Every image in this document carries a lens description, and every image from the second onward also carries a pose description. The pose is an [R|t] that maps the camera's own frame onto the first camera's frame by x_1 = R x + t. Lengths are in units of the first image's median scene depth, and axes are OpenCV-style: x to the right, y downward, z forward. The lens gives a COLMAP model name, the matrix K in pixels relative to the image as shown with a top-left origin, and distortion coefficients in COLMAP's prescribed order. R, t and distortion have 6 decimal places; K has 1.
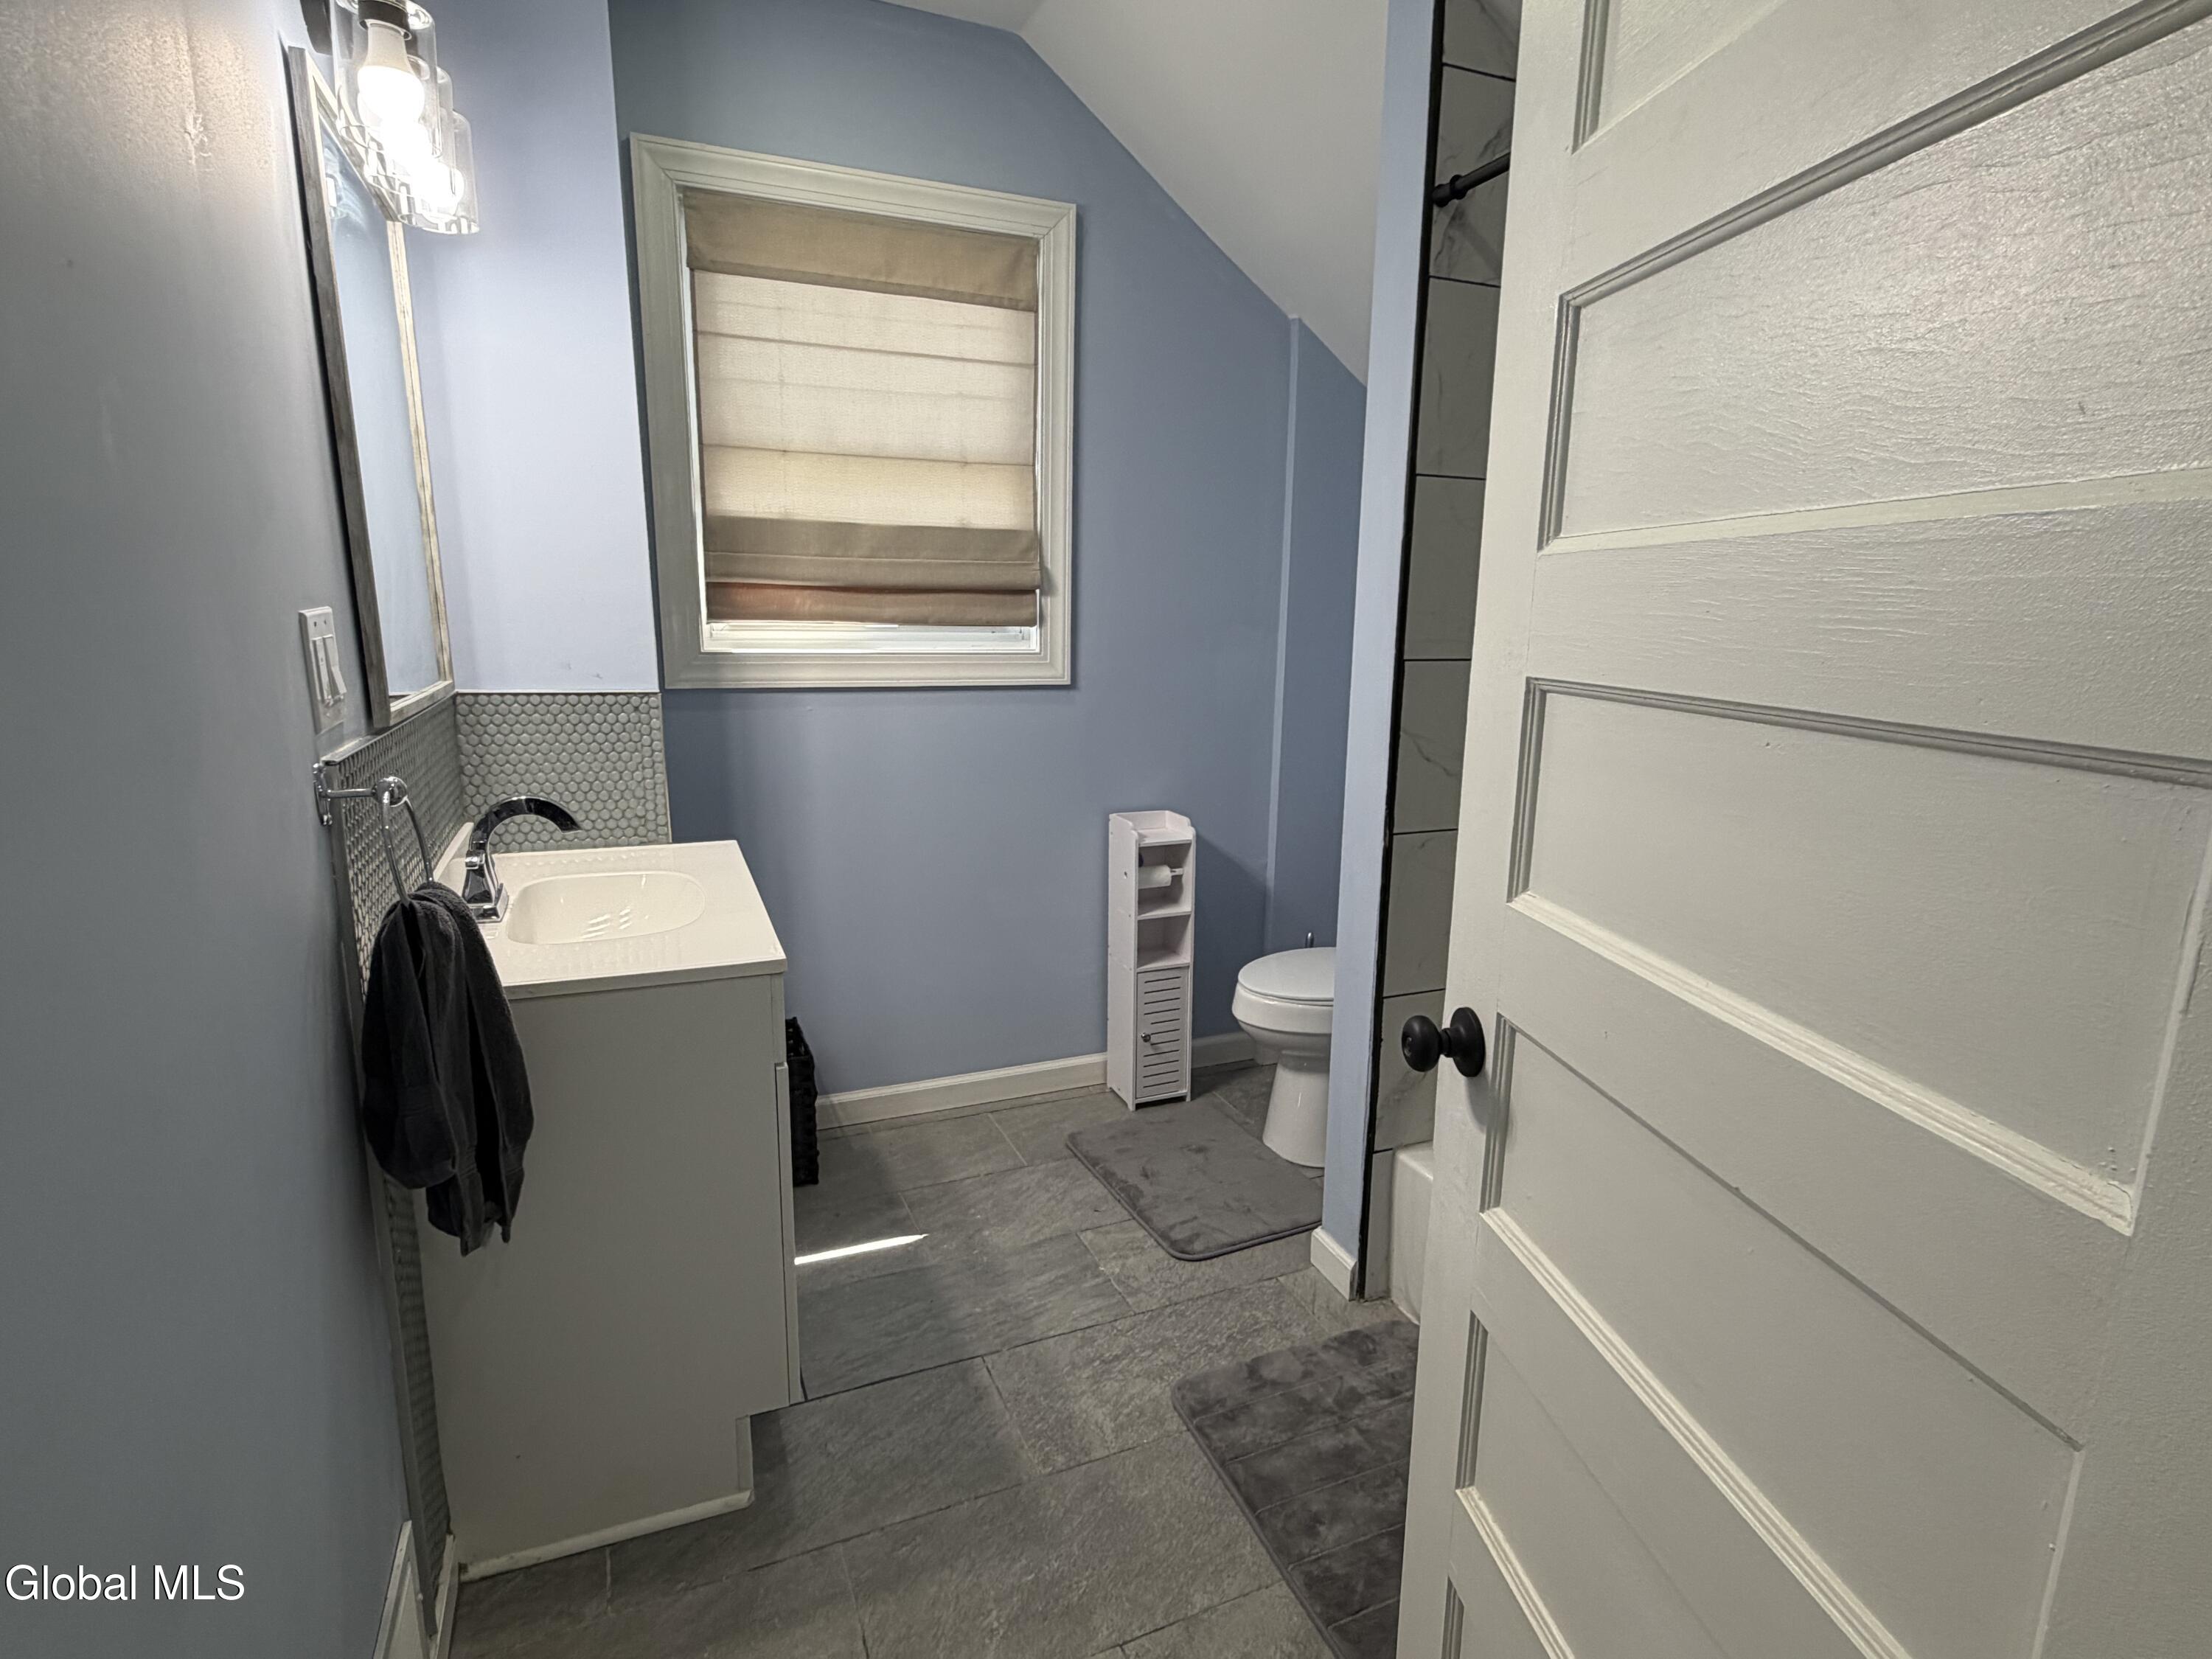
lens RADIAL K [[1127.0, 0, 1106.0], [0, 1127.0, 829.5], [0, 0, 1]] dist [-0.001265, 0.001596]
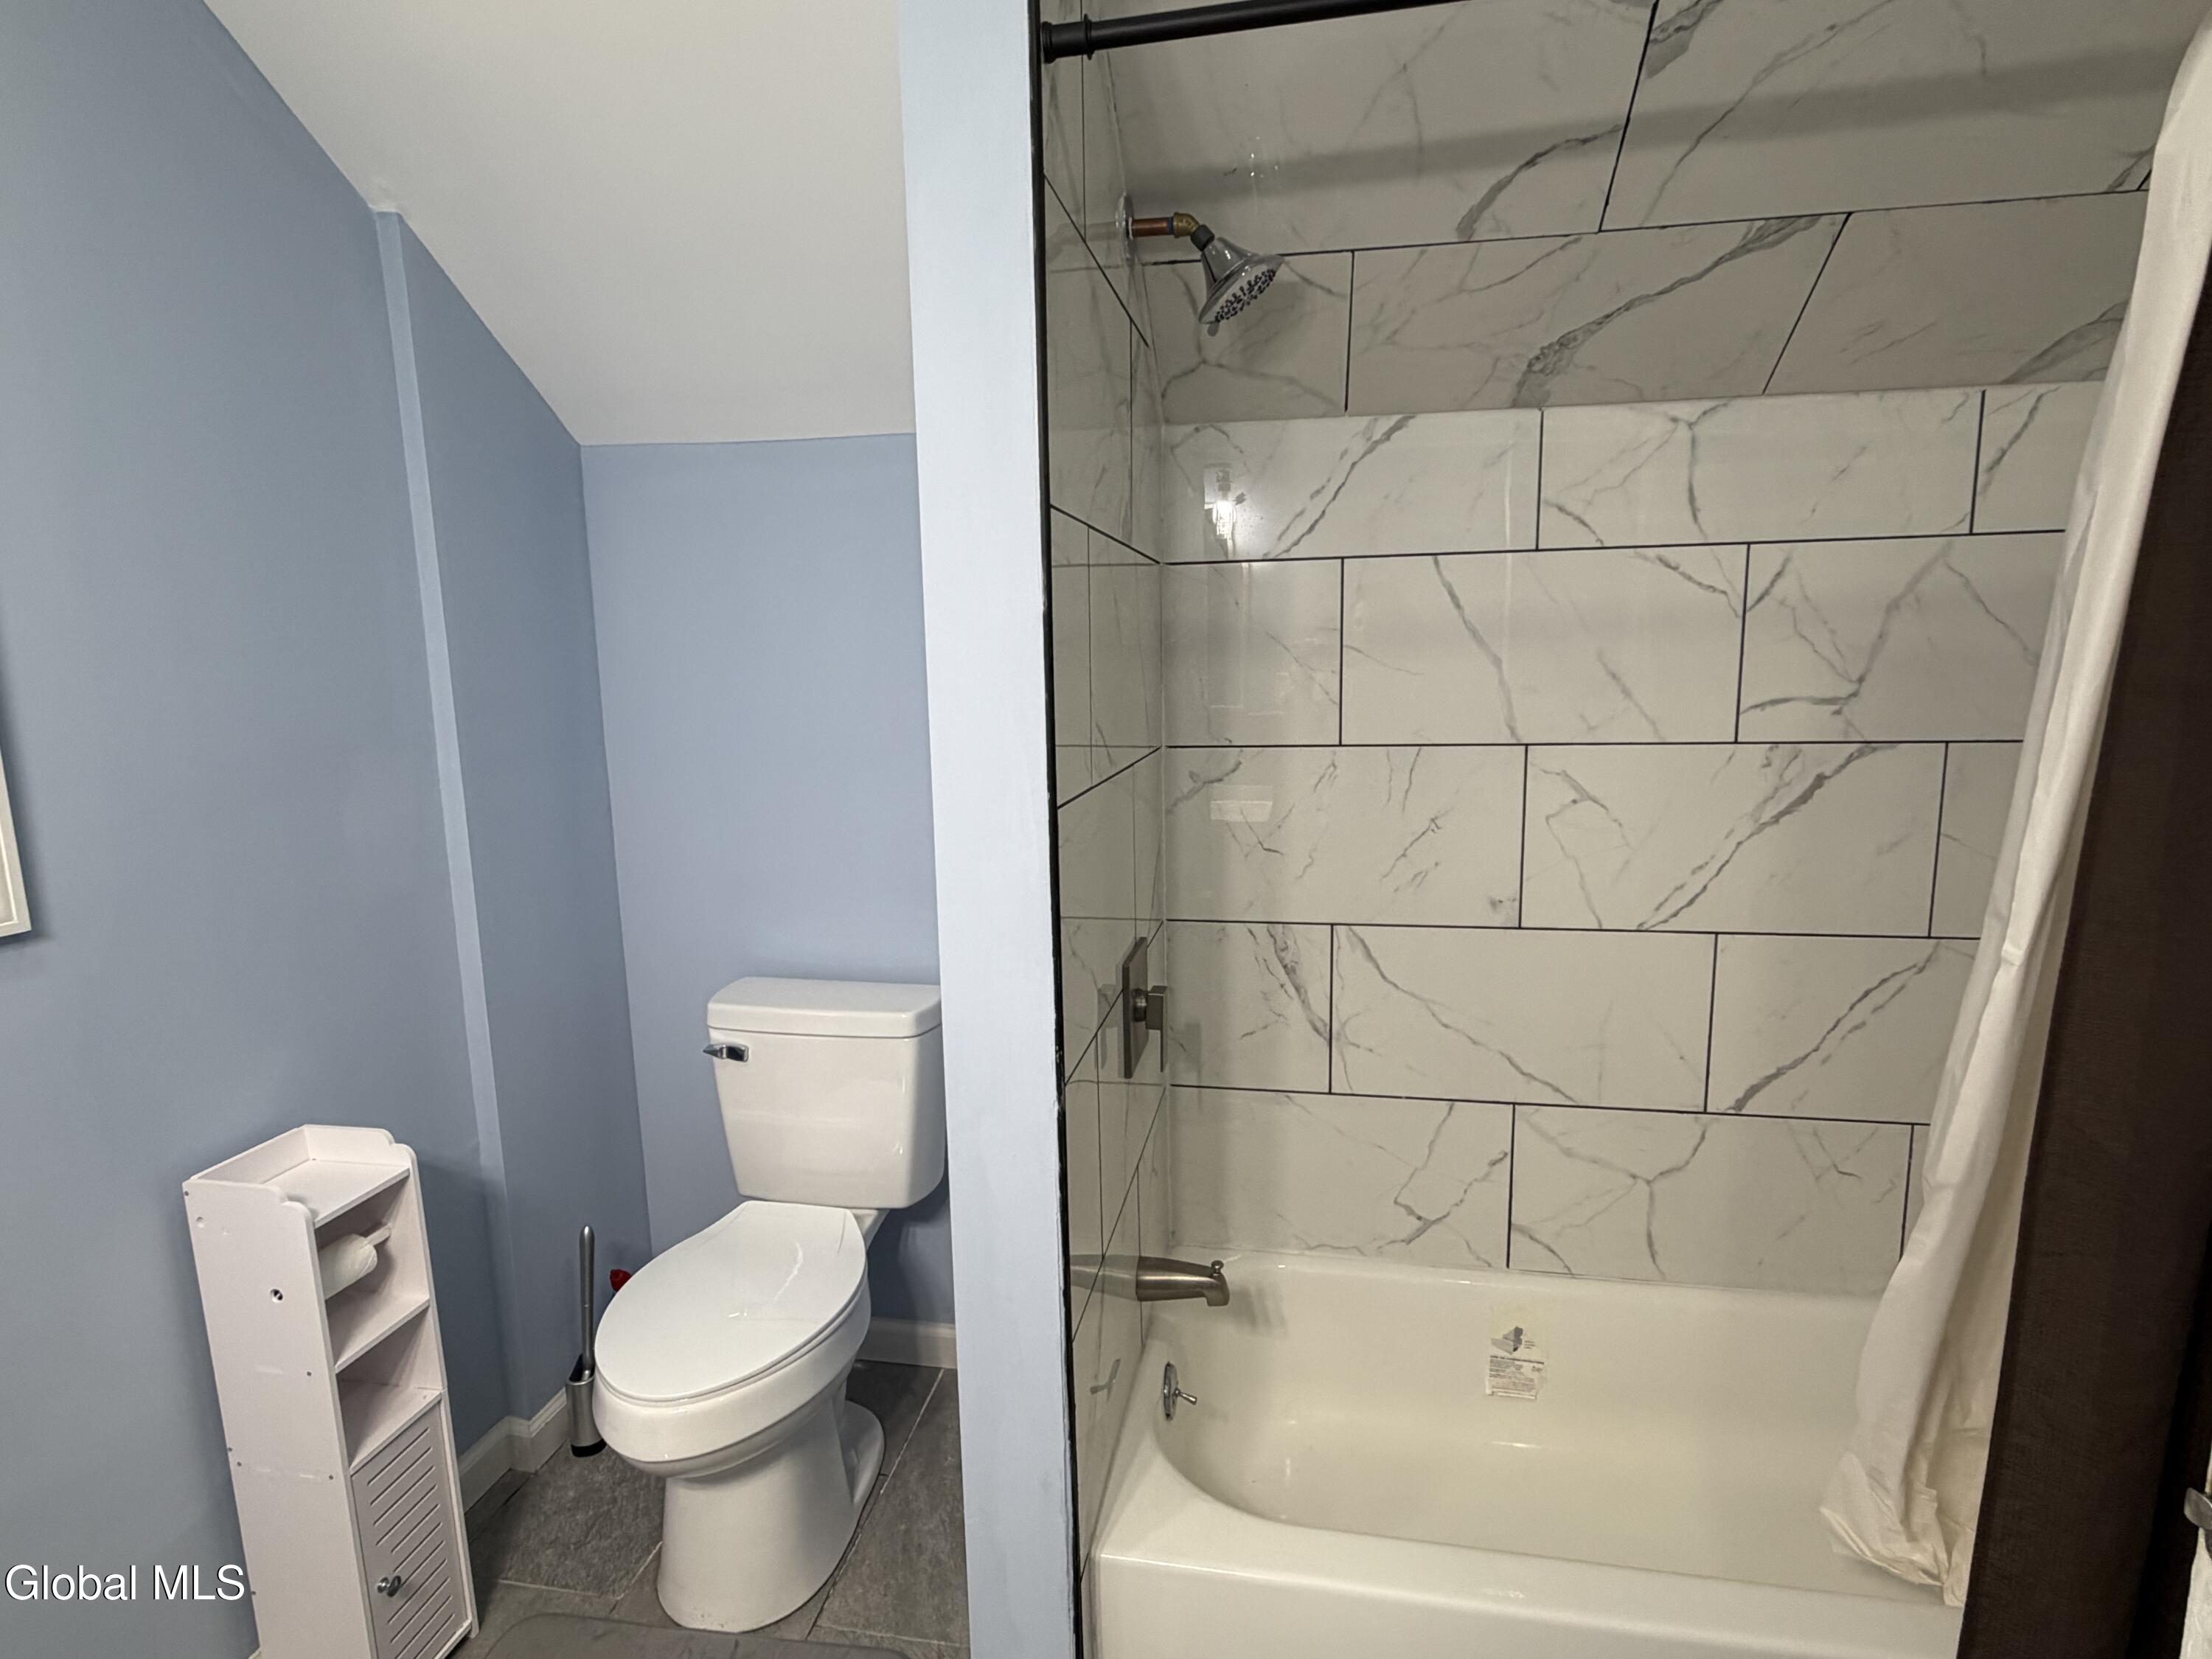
lens RADIAL K [[1127.0, 0, 1106.0], [0, 1127.0, 829.5], [0, 0, 1]] dist [-0.001265, 0.001596]
pose [[0.556388, -0.153425, 0.816635, -0.144856], [0.190925, 0.980115, 0.054059, -0.110422], [-0.808690, 0.125838, 0.574617, 0.418118]]
